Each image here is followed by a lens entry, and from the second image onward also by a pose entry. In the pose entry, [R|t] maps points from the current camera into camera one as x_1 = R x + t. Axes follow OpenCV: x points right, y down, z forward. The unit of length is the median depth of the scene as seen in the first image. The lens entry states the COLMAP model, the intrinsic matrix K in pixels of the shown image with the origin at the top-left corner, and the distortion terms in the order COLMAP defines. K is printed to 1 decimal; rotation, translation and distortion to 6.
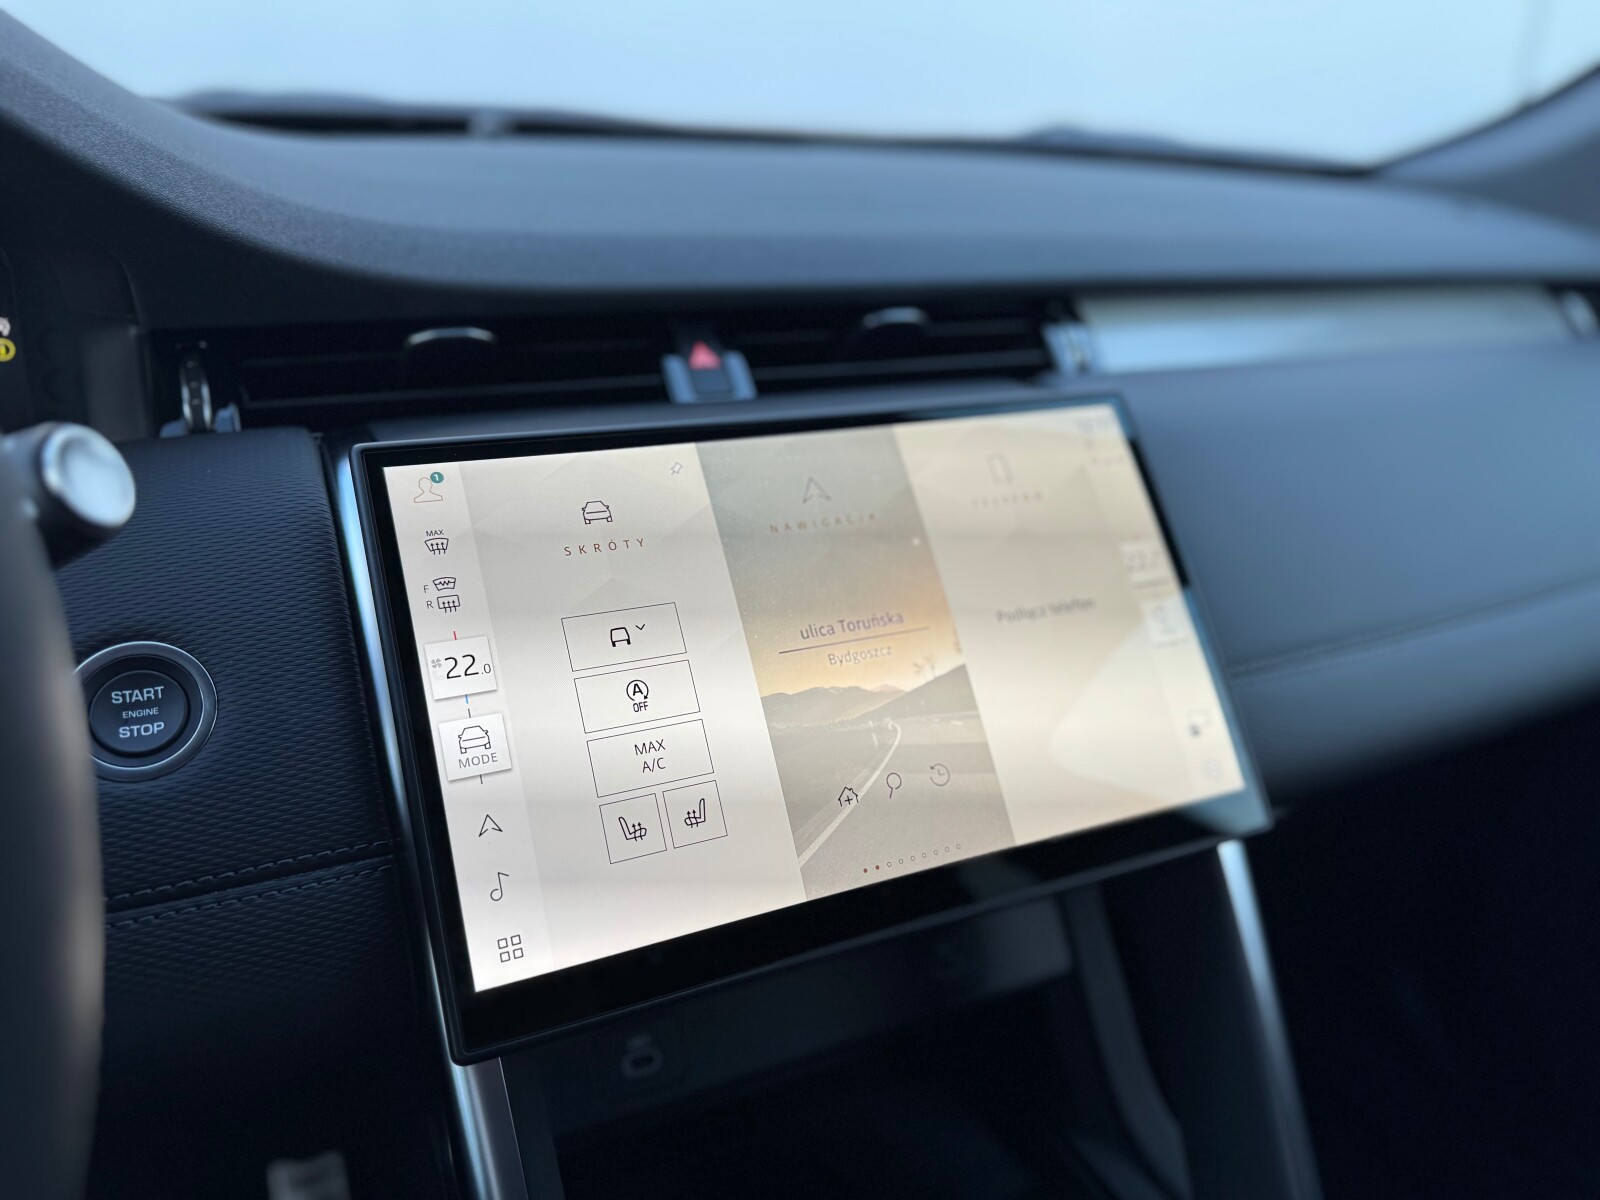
lens RADIAL K [[1143.3, 0, 800.0], [0, 1143.3, 600.0], [0, 0, 1]] dist [0.106069, -0.152620]
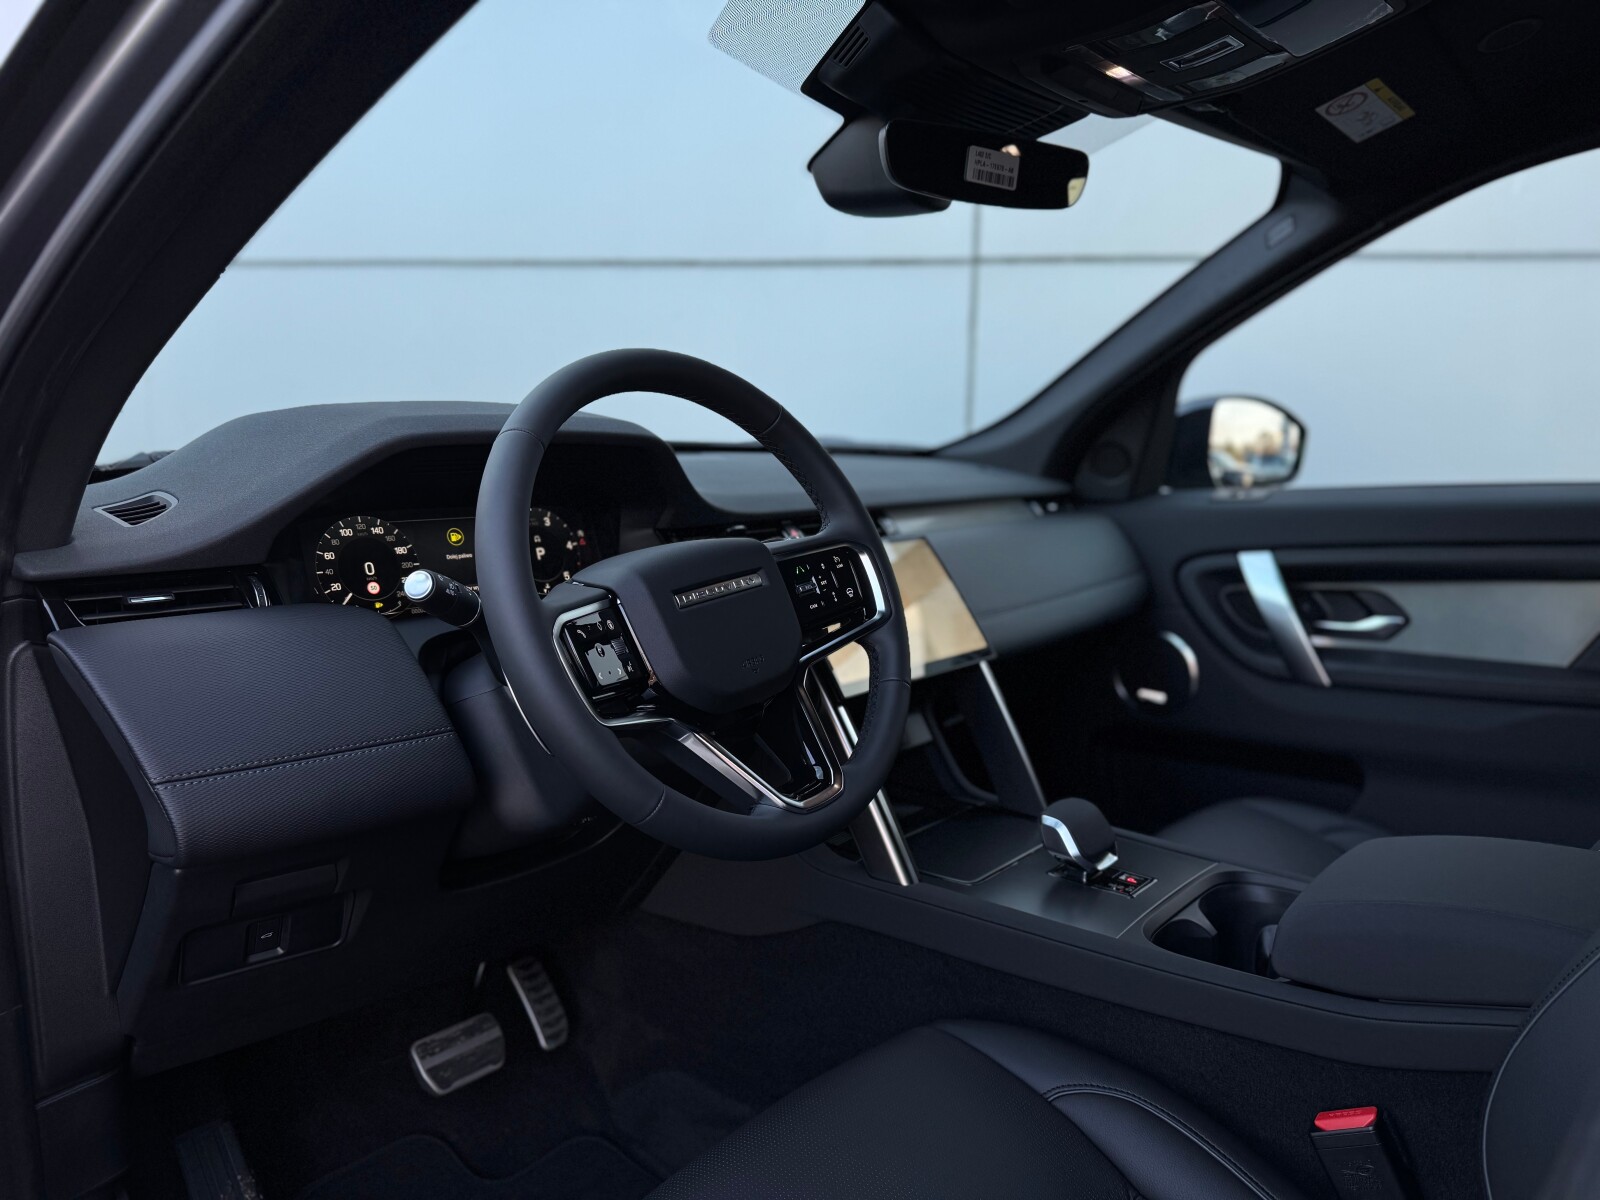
lens RADIAL K [[1143.1, 0, 804.7], [0, 1143.1, 594.7], [0, 0, 1]] dist [0.131387, -0.204372]
pose [[0.917212, -0.074263, 0.391417, -1.474632], [0.153032, 0.972775, -0.174039, 0.549810], [-0.367836, 0.219530, 0.903606, -1.948719]]
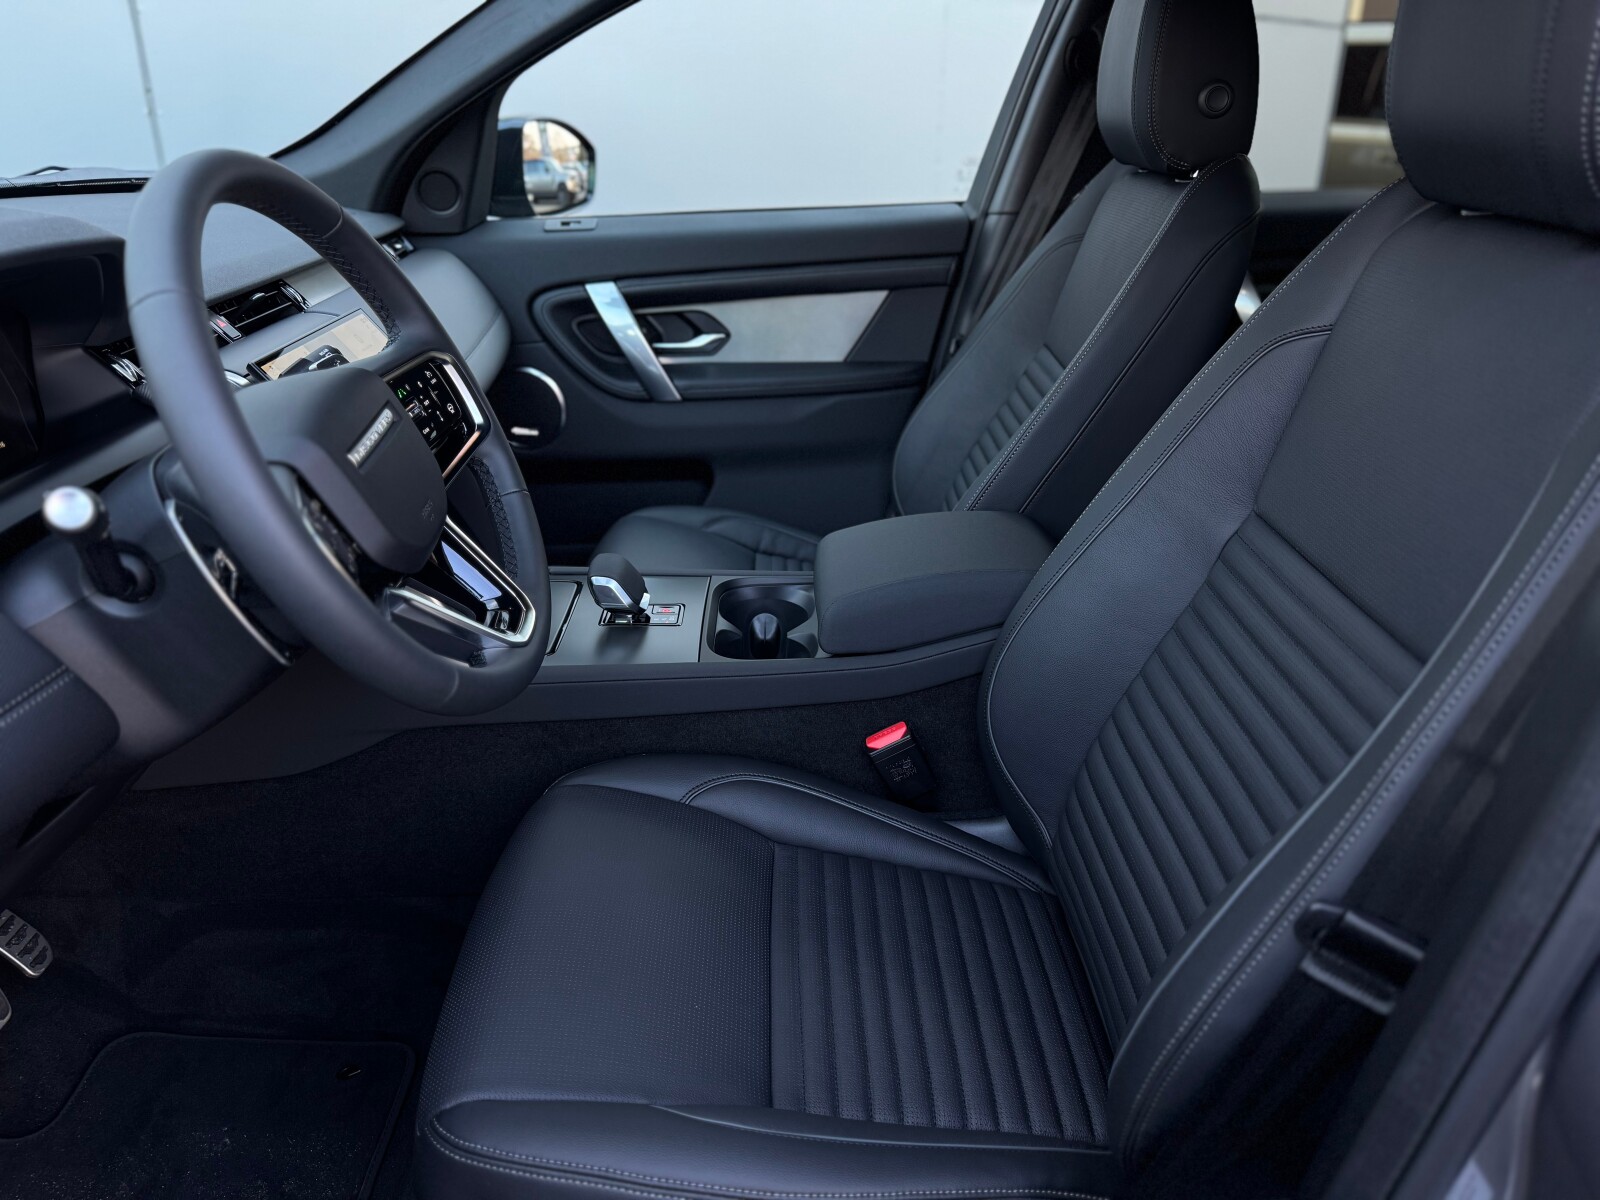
lens RADIAL K [[1143.3, 0, 800.0], [0, 1143.3, 600.0], [0, 0, 1]] dist [0.106069, -0.152620]
pose [[0.410546, -0.376496, 0.830483, -2.254827], [0.306951, 0.914685, 0.262929, 0.072482], [-0.858623, 0.146974, 0.491087, -1.452694]]
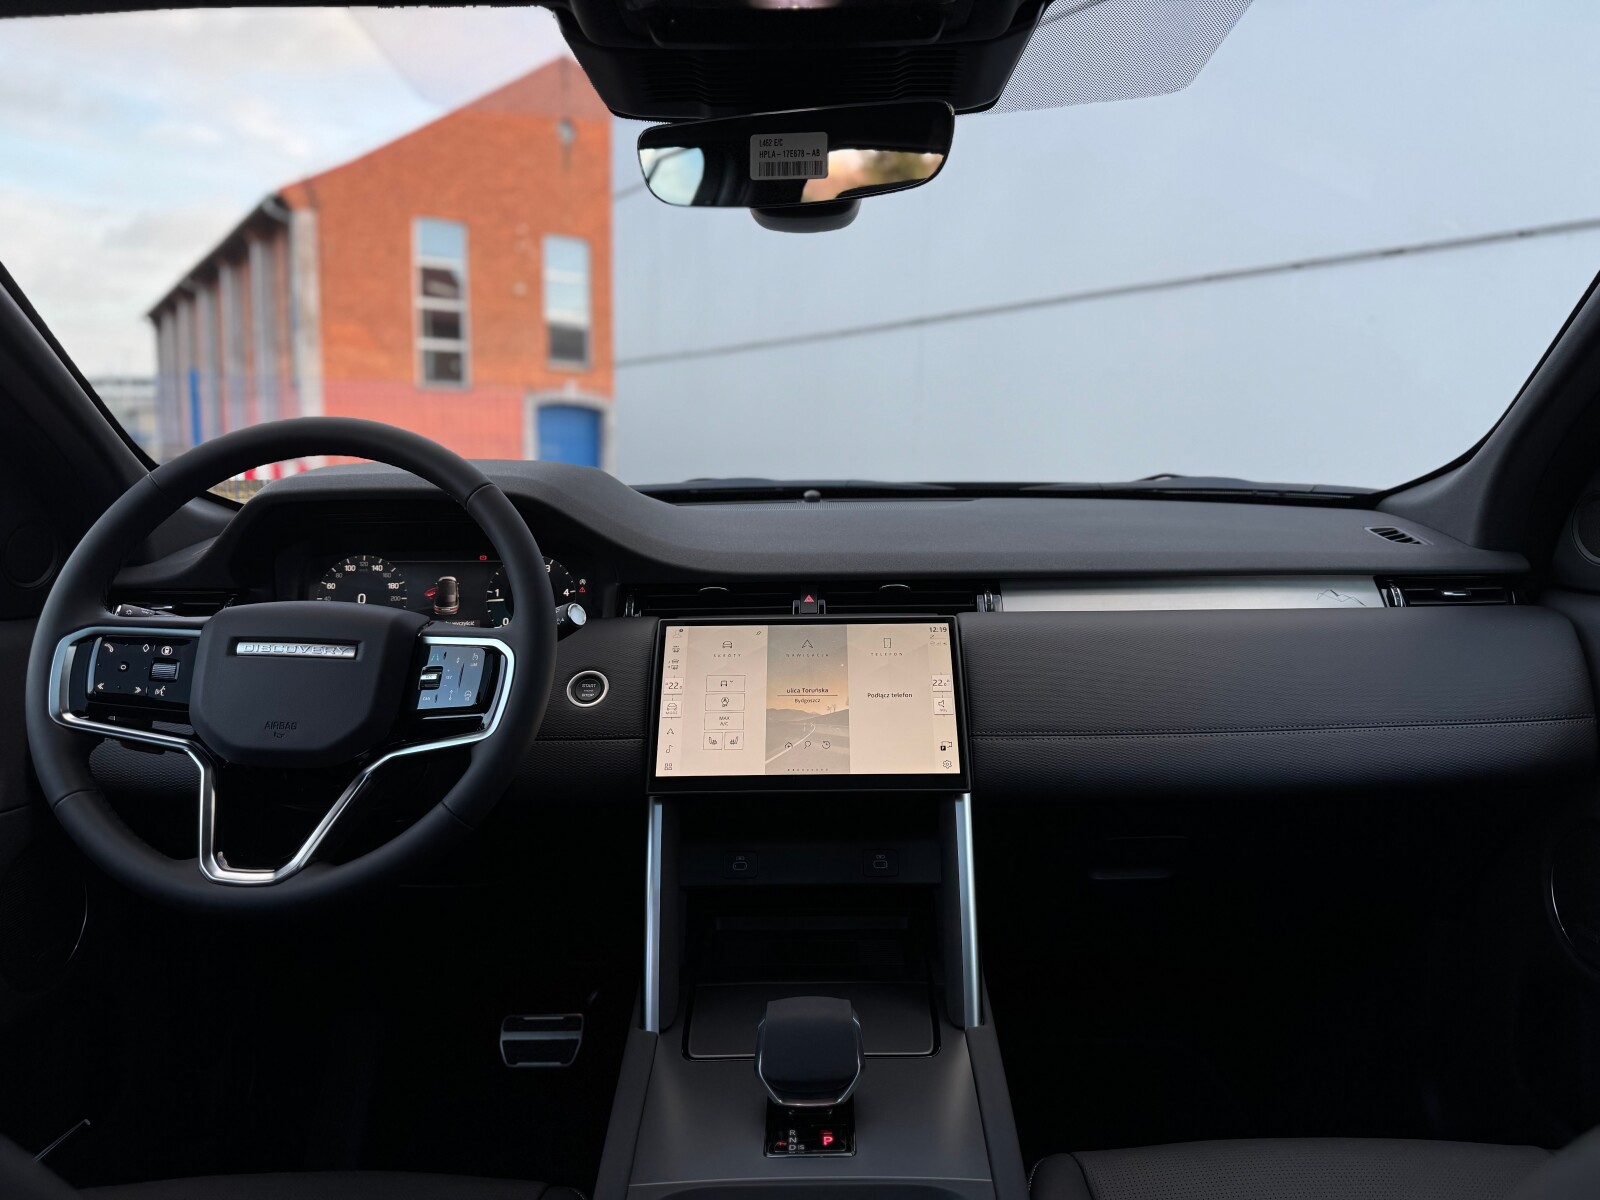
lens RADIAL K [[1143.3, 0, 800.0], [0, 1143.3, 600.0], [0, 0, 1]] dist [0.106069, -0.152620]
pose [[0.897657, 0.027610, -0.439829, 1.235518], [-0.126205, 0.972340, -0.196537, 0.353474], [0.422237, 0.231931, 0.876313, -1.487435]]
